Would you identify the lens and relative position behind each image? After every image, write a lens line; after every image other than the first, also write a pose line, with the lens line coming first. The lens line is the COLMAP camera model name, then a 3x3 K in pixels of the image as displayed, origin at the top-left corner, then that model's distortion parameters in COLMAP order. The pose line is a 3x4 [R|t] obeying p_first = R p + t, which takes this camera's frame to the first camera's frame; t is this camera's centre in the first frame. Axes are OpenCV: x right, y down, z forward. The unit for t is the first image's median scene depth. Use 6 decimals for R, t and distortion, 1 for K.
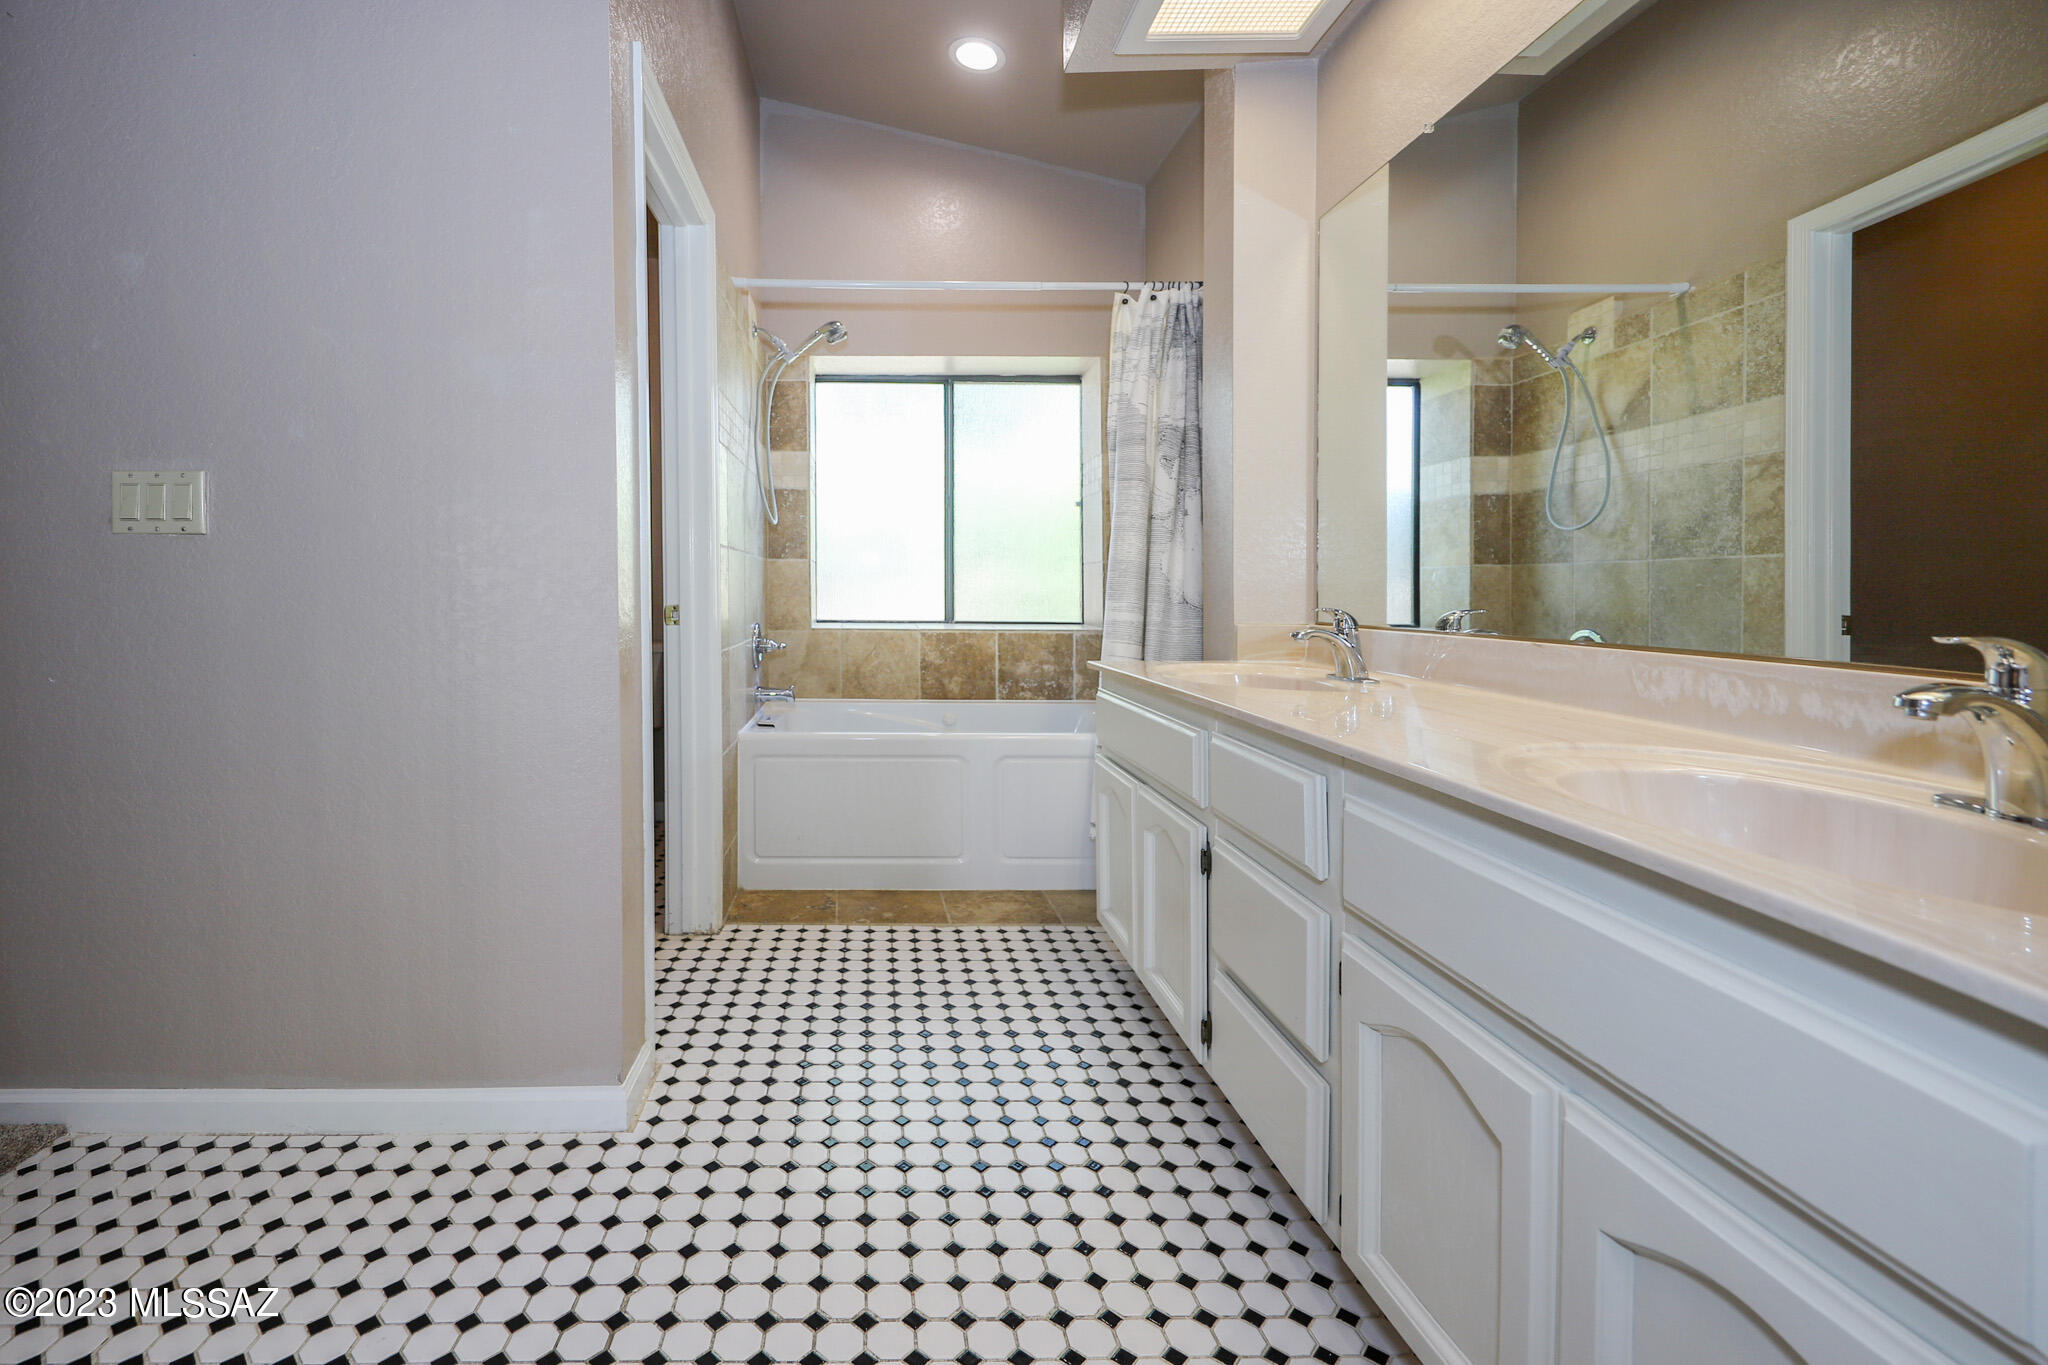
lens RADIAL K [[735.8, 0, 1031.5], [0, 735.8, 597.4], [0, 0, 1]] dist [-0.020465, -0.000158]
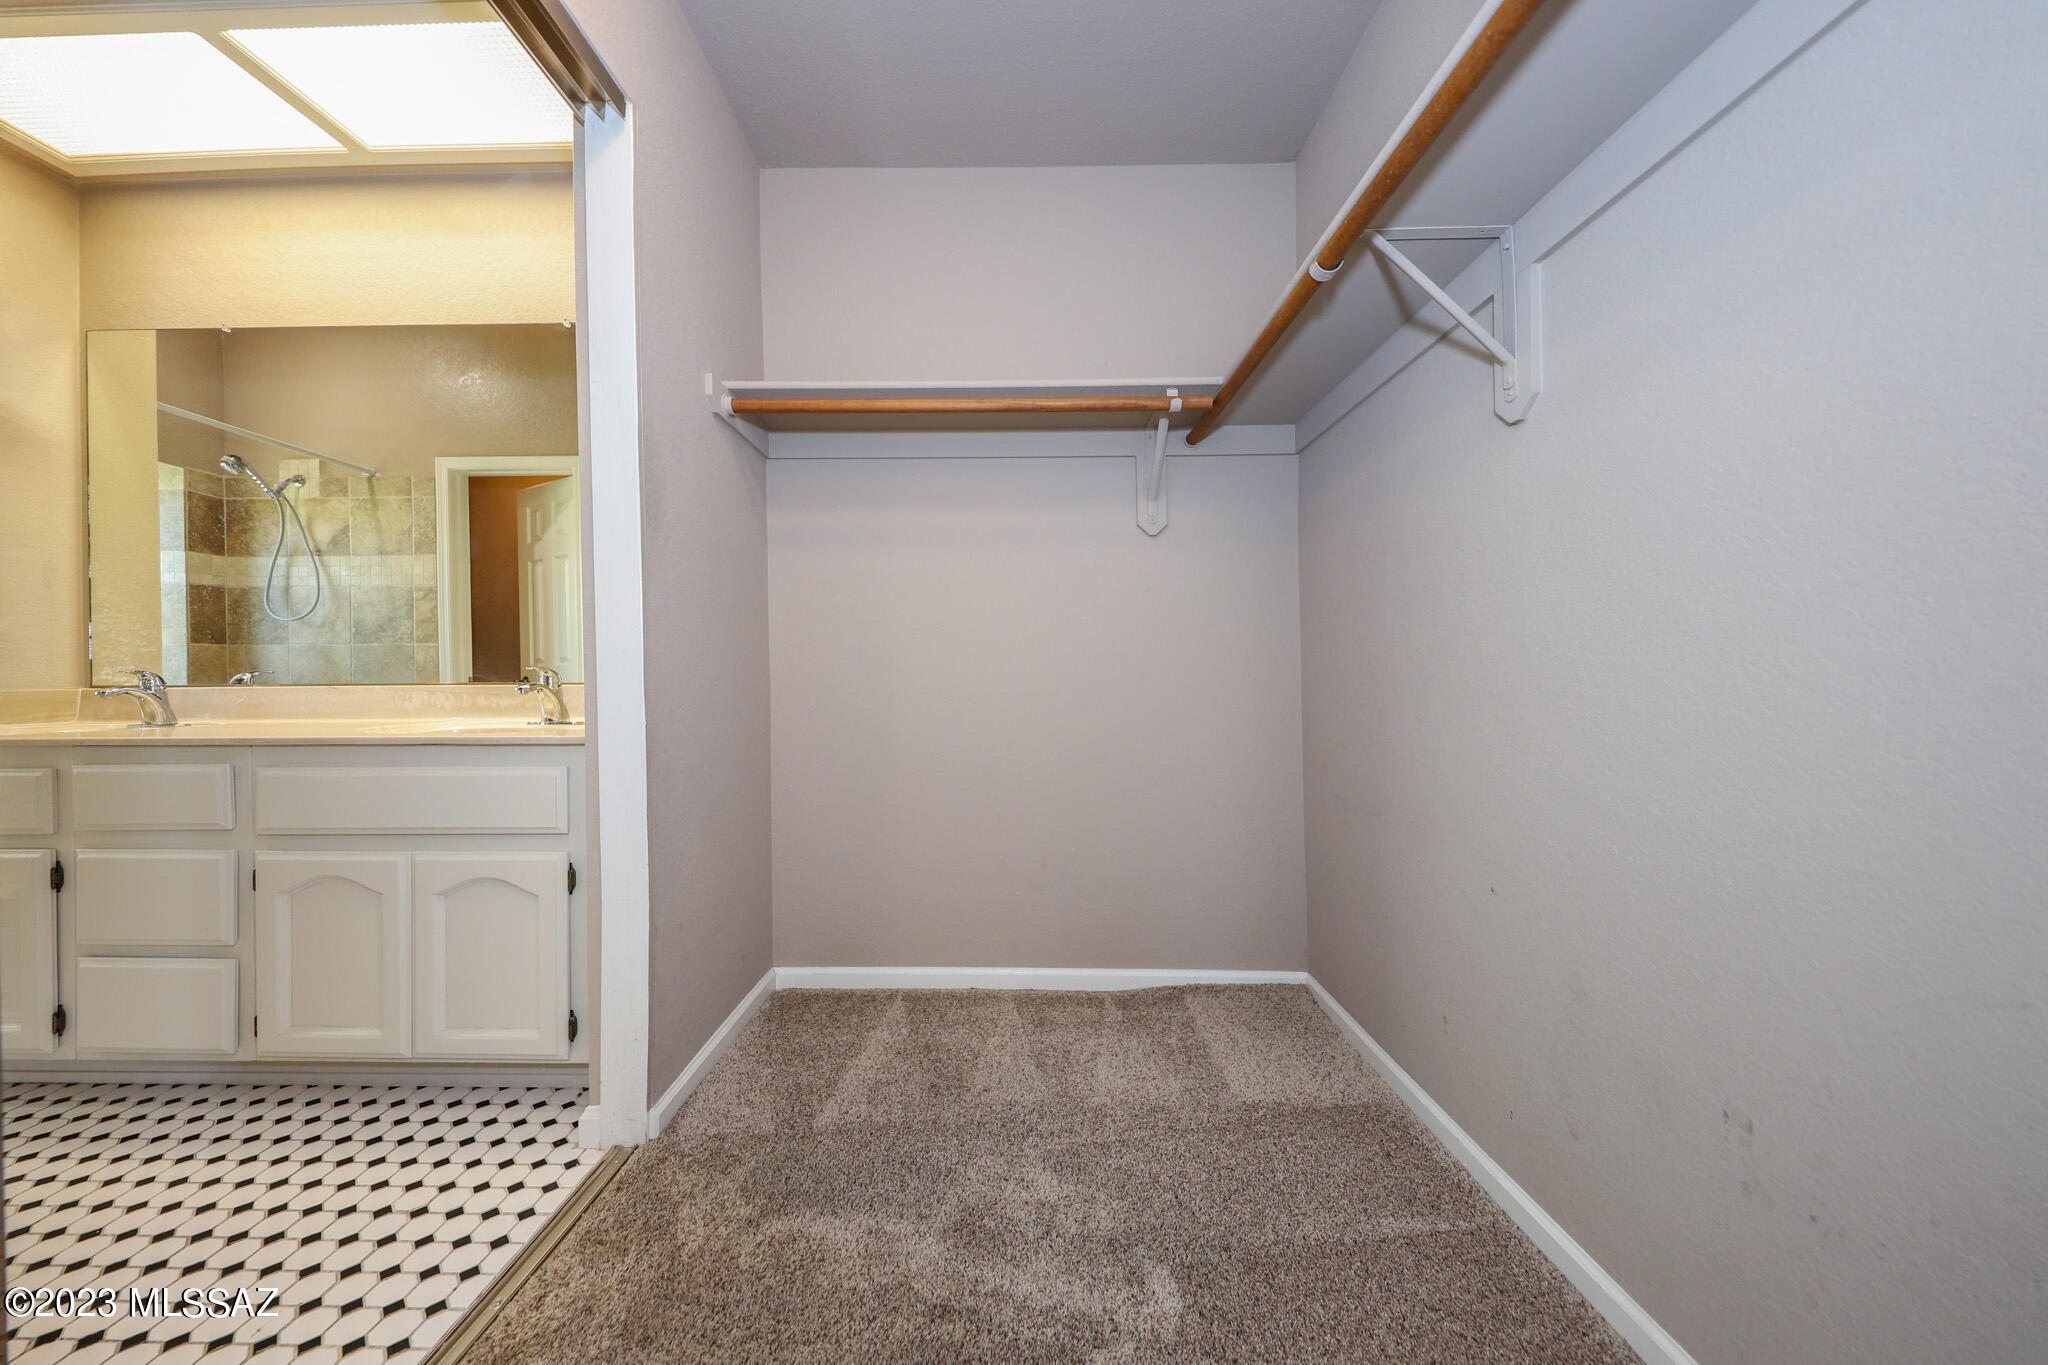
lens RADIAL K [[659.6, 0, 994.3], [0, 659.6, 675.6], [0, 0, 1]] dist [0.000605, 0.000022]
pose [[0.000375, -0.000227, 1.000000, -0.505640], [0.032236, 0.999480, 0.000215, 0.054187], [-0.999480, 0.032236, 0.000382, -0.325076]]
